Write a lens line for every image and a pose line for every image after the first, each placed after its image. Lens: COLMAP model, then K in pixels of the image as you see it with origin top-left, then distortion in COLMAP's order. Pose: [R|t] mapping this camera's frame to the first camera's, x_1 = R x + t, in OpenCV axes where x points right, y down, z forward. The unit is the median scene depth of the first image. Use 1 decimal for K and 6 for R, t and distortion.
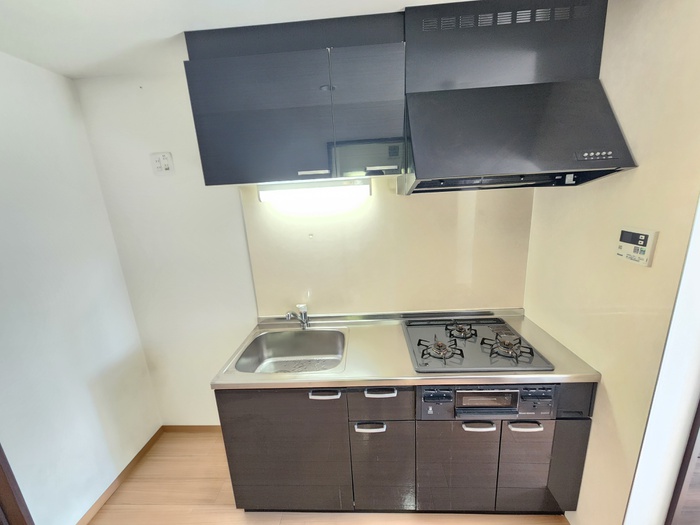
lens RADIAL K [[284.7, 0, 350.8], [0, 284.7, 262.5], [0, 0, 1]] dist [0.003126, -0.002299]
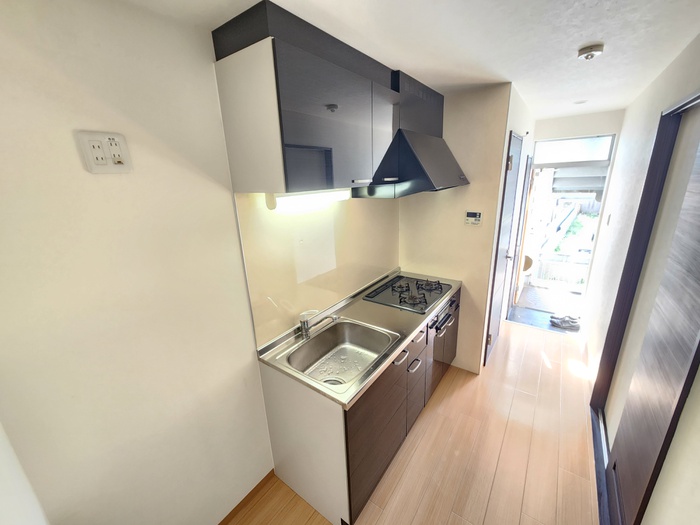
lens RADIAL K [[284.7, 0, 351.7], [0, 284.7, 263.3], [0, 0, 1]] dist [0.003126, -0.002299]
pose [[0.552206, -0.206636, 0.807695, -0.901862], [0.205555, 0.972635, 0.108298, -0.095564], [-0.807970, 0.106223, 0.579570, 0.306799]]
